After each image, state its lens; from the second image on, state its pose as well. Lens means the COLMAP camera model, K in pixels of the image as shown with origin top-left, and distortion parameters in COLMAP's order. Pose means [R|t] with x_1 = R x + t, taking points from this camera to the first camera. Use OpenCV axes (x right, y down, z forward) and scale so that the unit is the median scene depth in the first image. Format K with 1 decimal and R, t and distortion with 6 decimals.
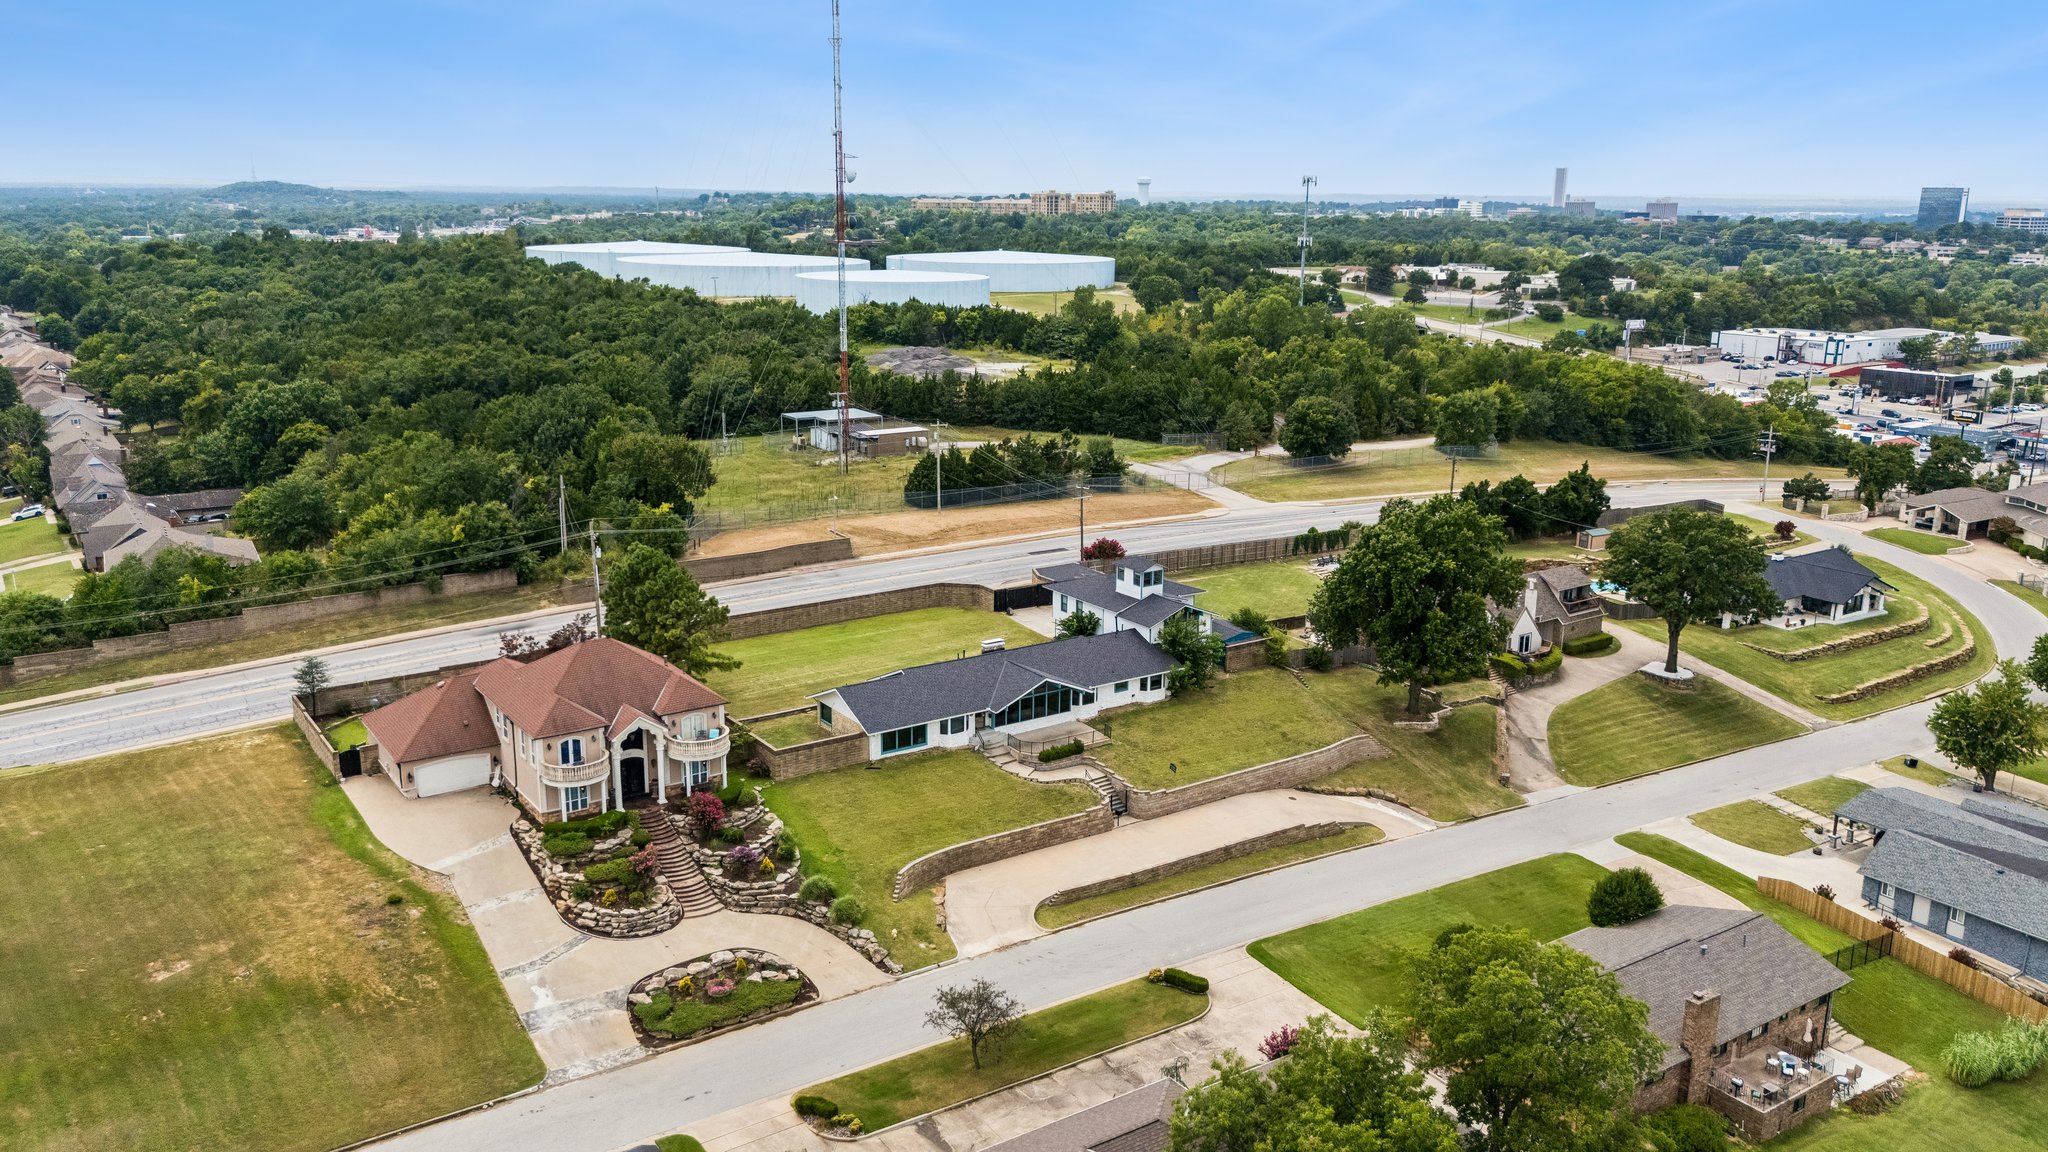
lens RADIAL K [[1520.7, 0, 1027.6], [0, 1520.7, 565.2], [0, 0, 1]] dist [0.070731, -0.072936]
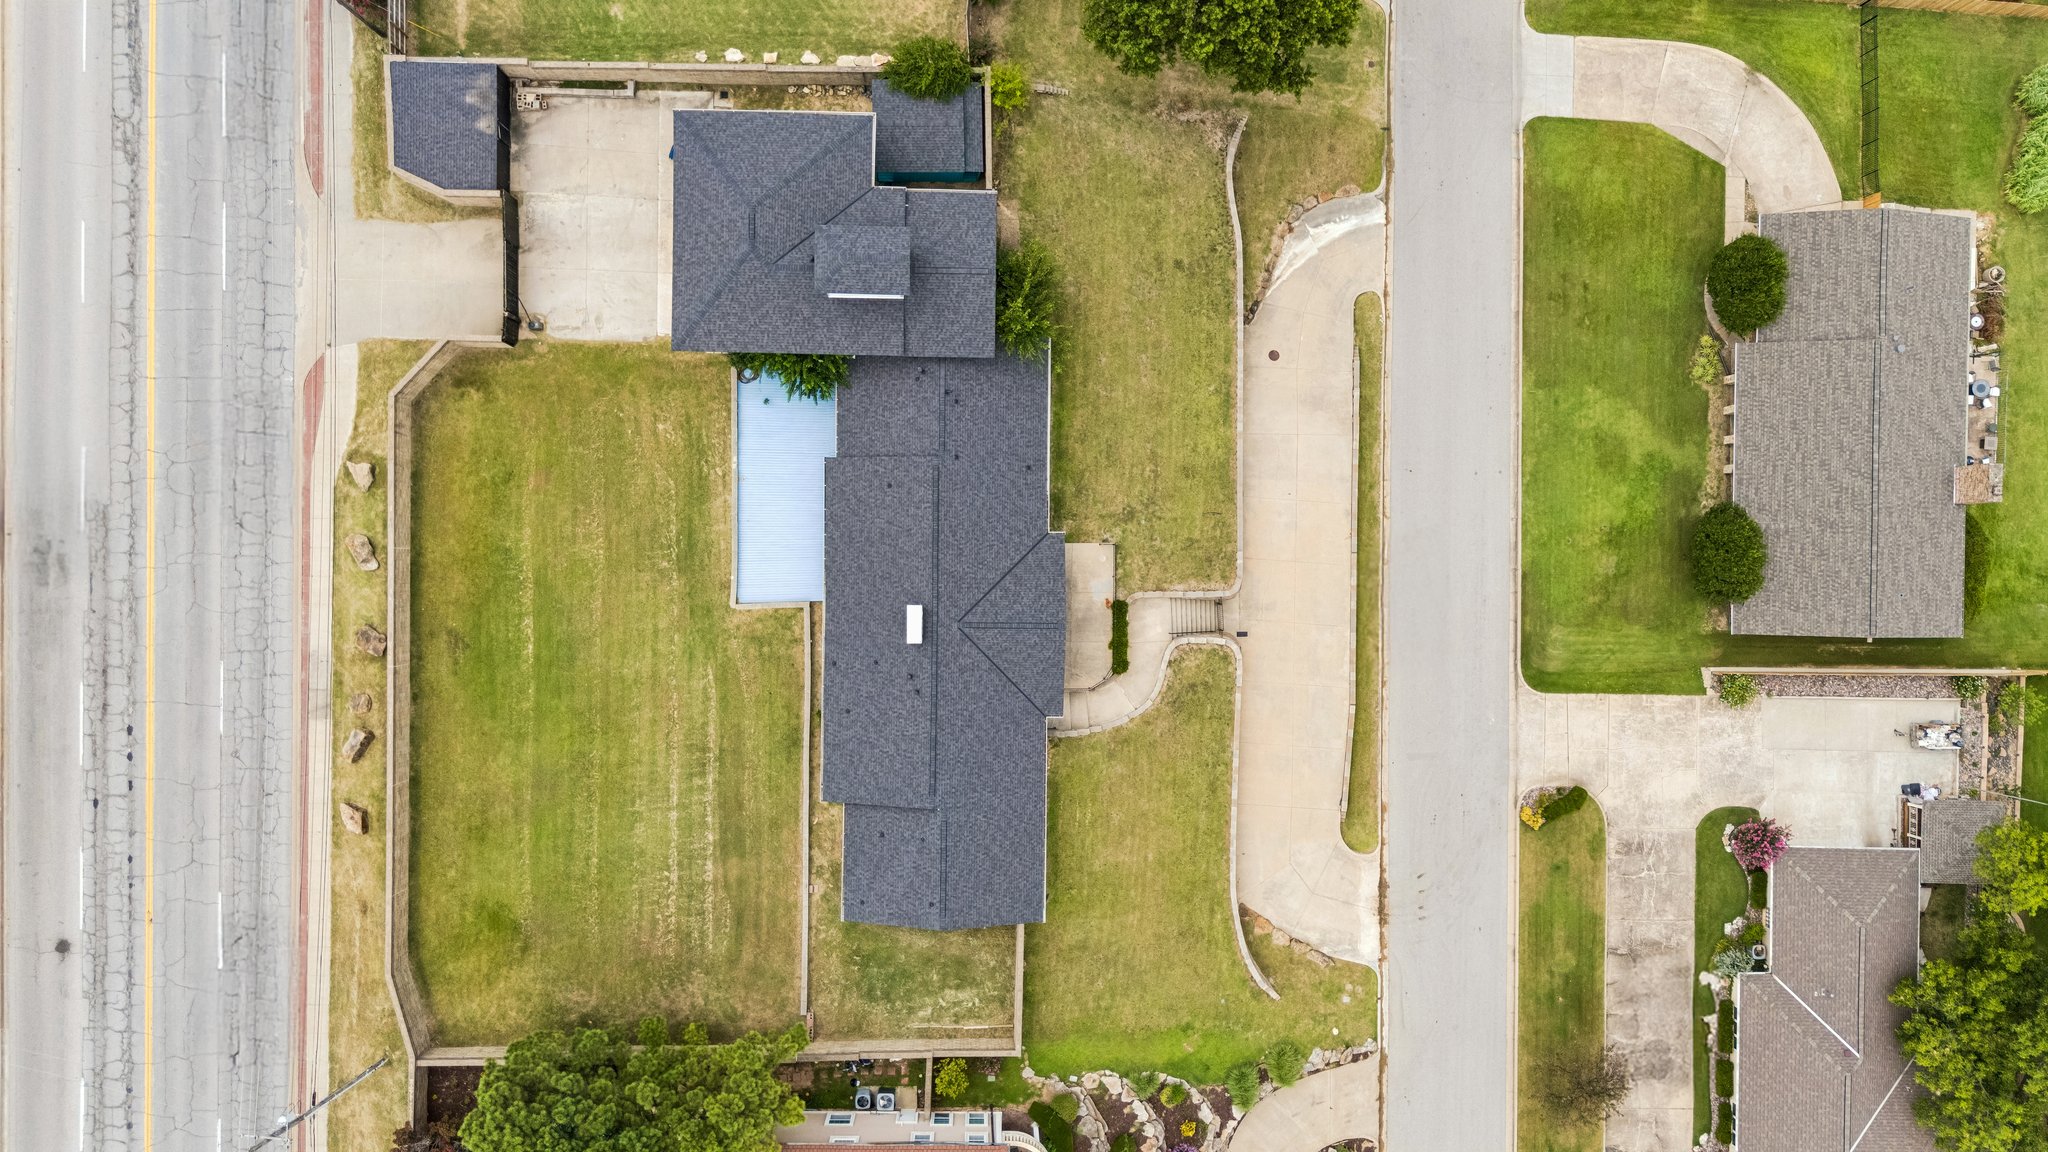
lens RADIAL K [[1520.7, 0, 1027.6], [0, 1520.7, 565.2], [0, 0, 1]] dist [0.070731, -0.072936]
pose [[0.576705, -0.816930, 0.006131, 0.027321], [0.192585, 0.143240, 0.970769, -0.748452], [-0.793928, -0.558667, 0.239936, 1.152406]]
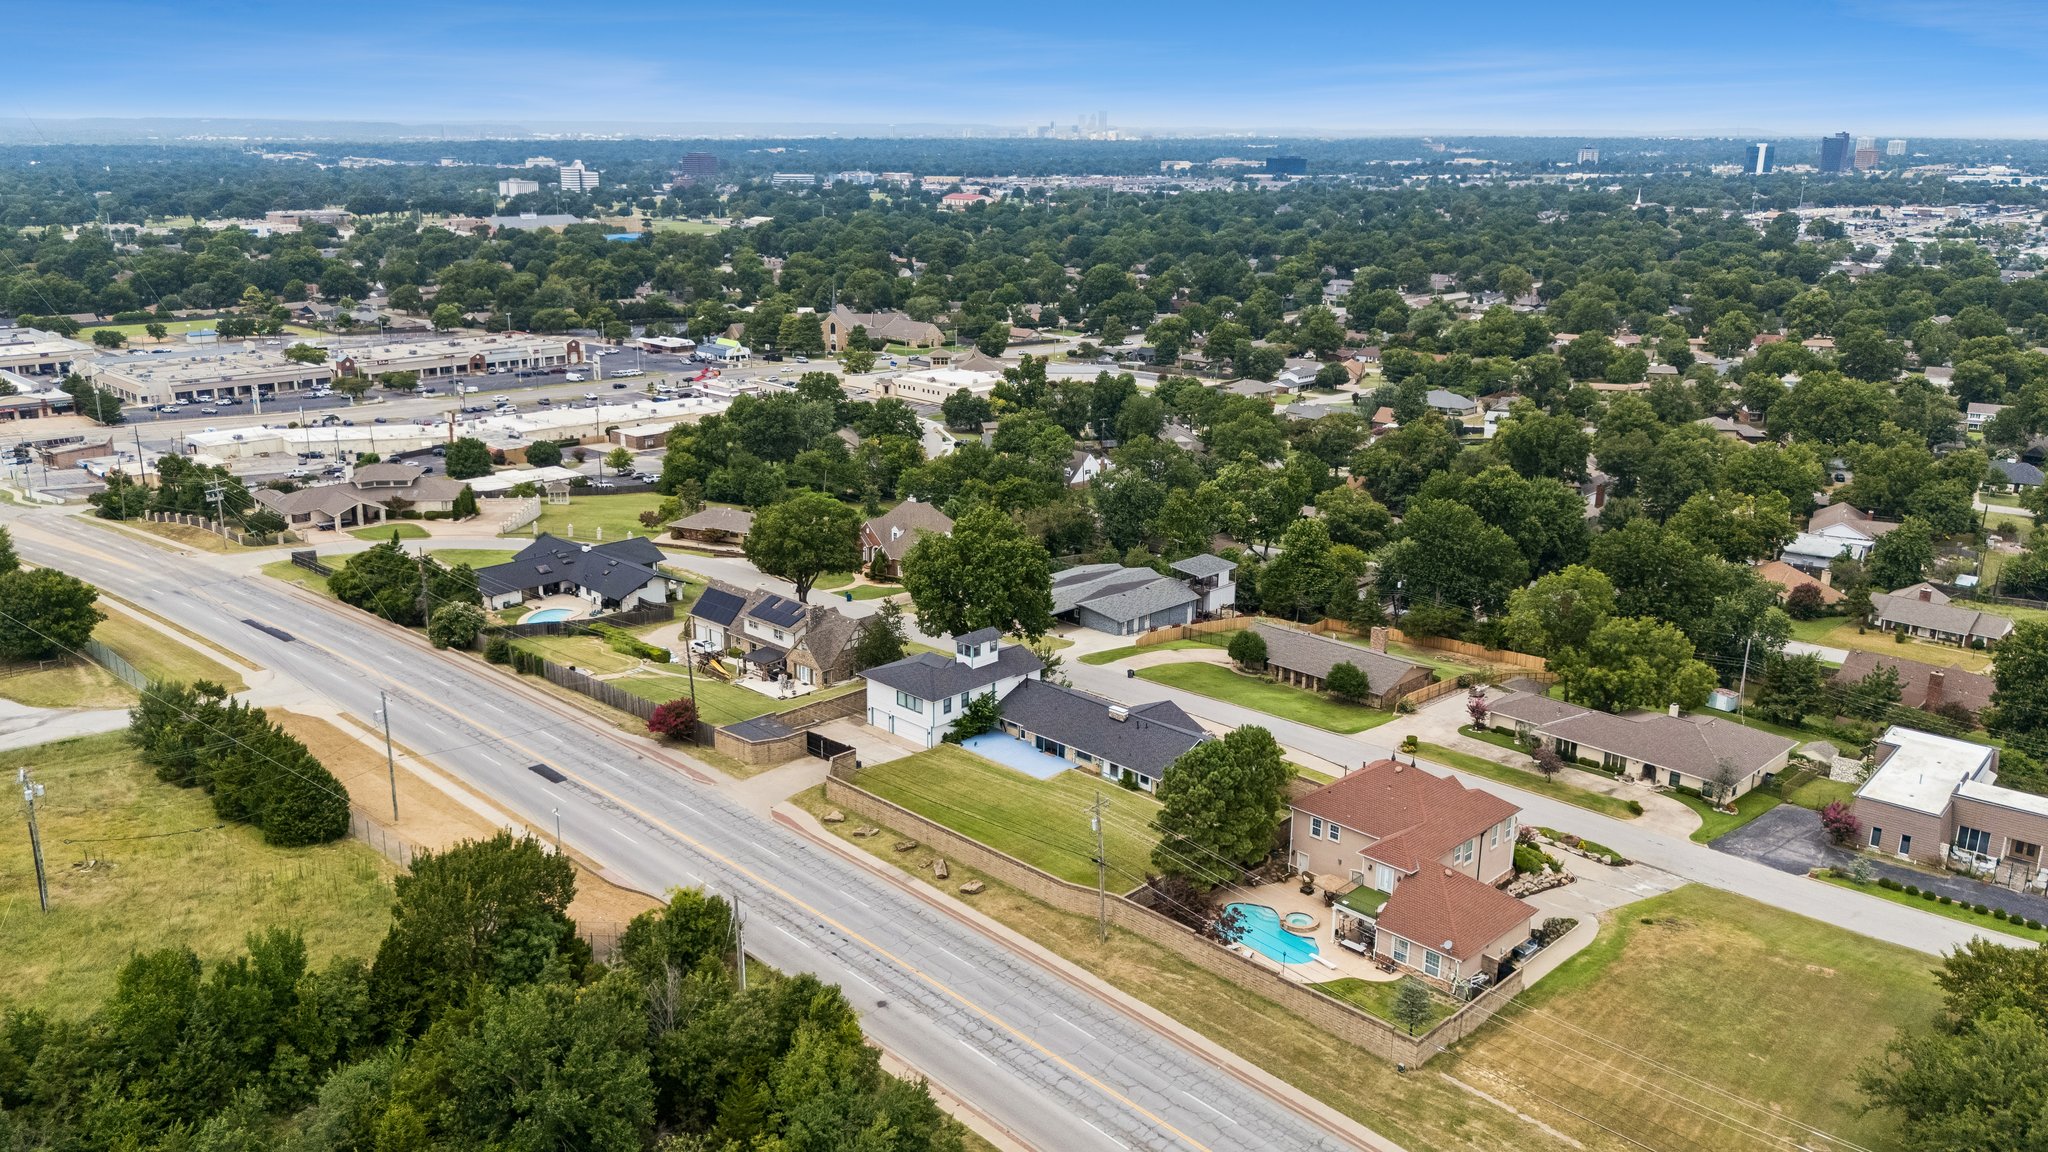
lens RADIAL K [[1579.5, 0, 1052.7], [0, 1579.5, 576.5], [0, 0, 1]] dist [0.111445, -0.082810]
pose [[-0.195633, -0.279952, 0.939869, -1.611193], [0.254132, 0.911177, 0.324304, -0.630744], [-0.947177, 0.302296, -0.107112, 1.601616]]
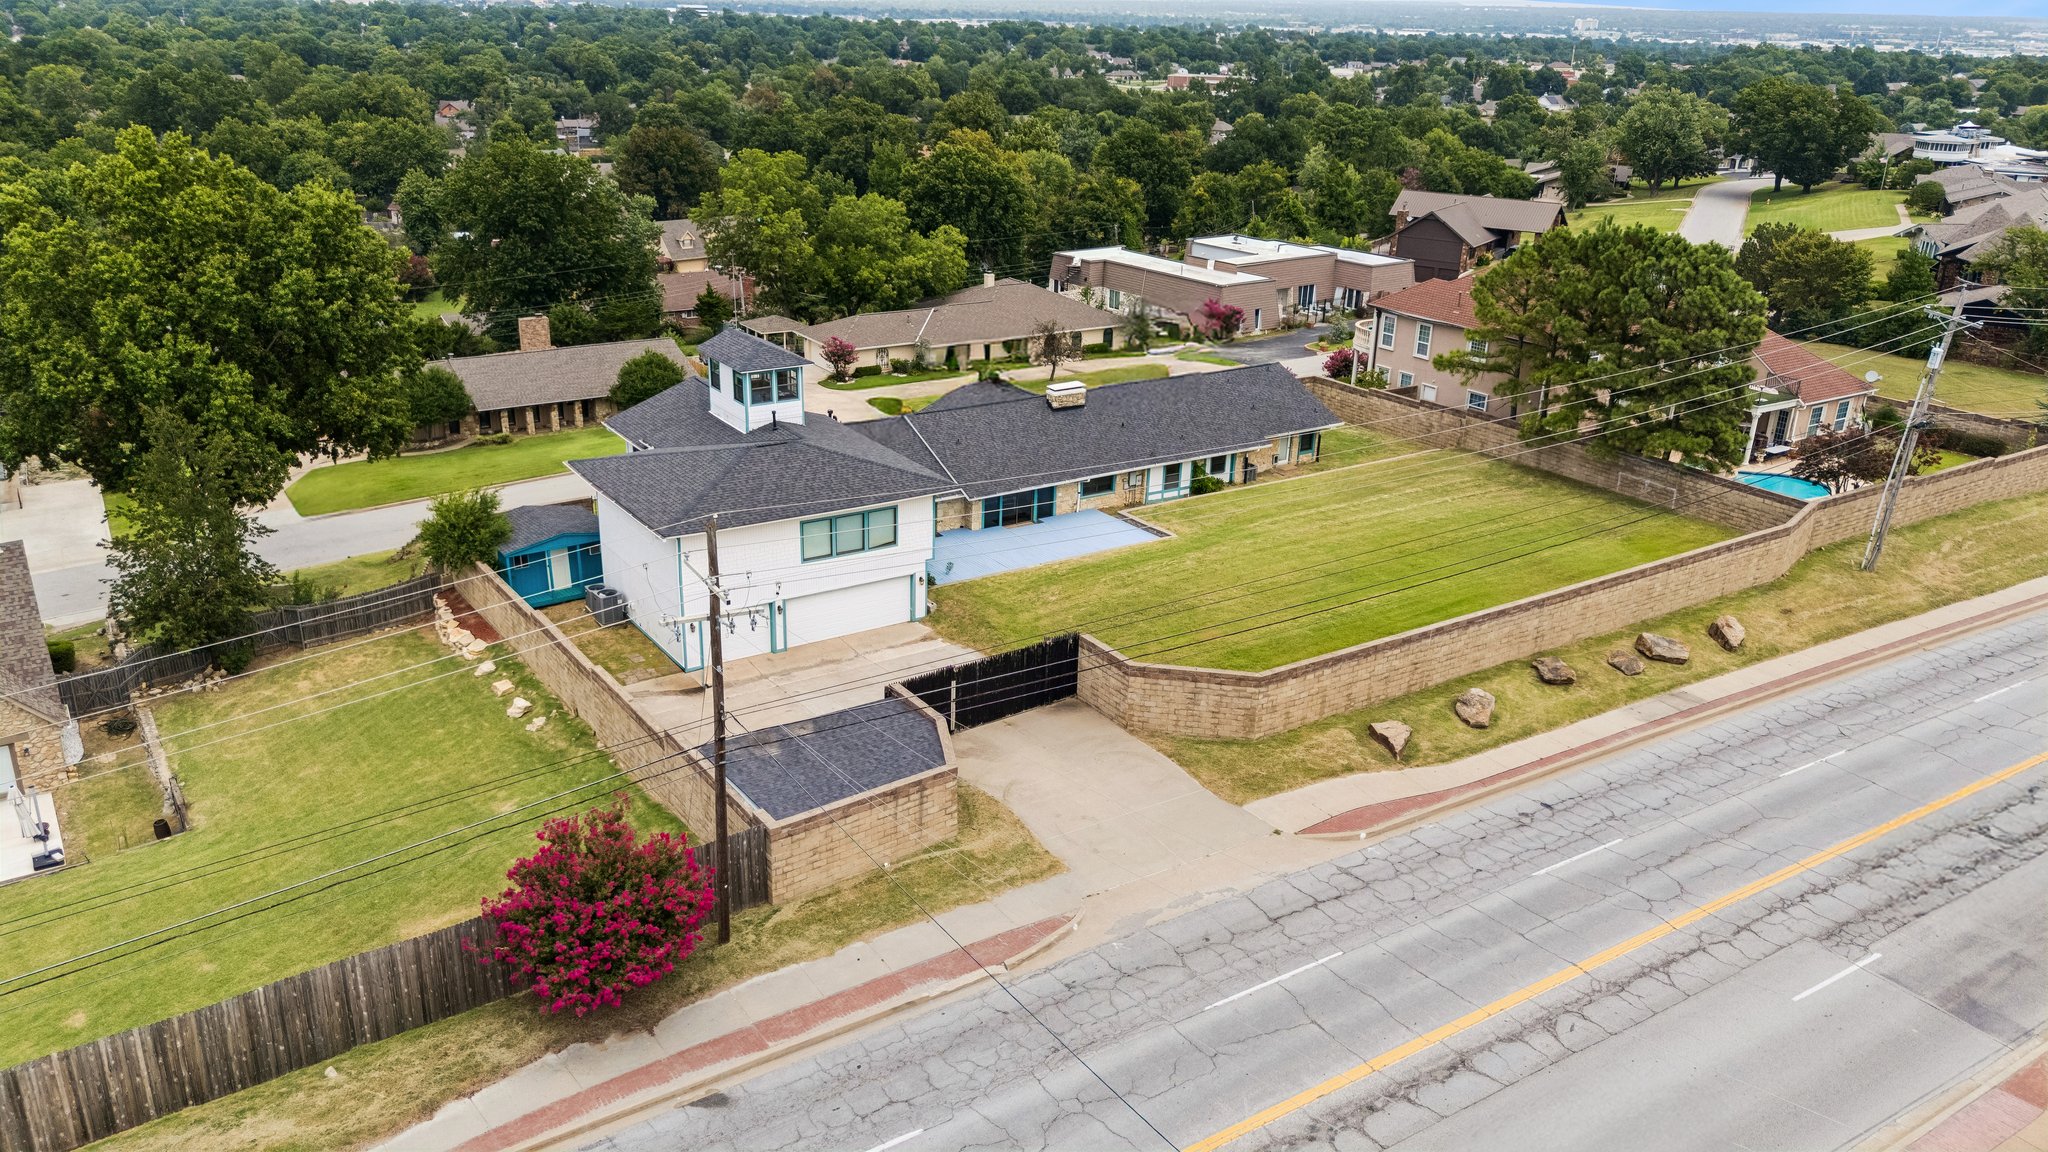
lens RADIAL K [[1520.7, 0, 1027.6], [0, 1520.7, 565.2], [0, 0, 1]] dist [0.070731, -0.072936]
pose [[-0.999340, -0.036116, -0.003825, -0.011299], [-0.031378, 0.805578, 0.591658, -0.329893], [-0.018287, 0.591388, -0.806180, 2.125639]]
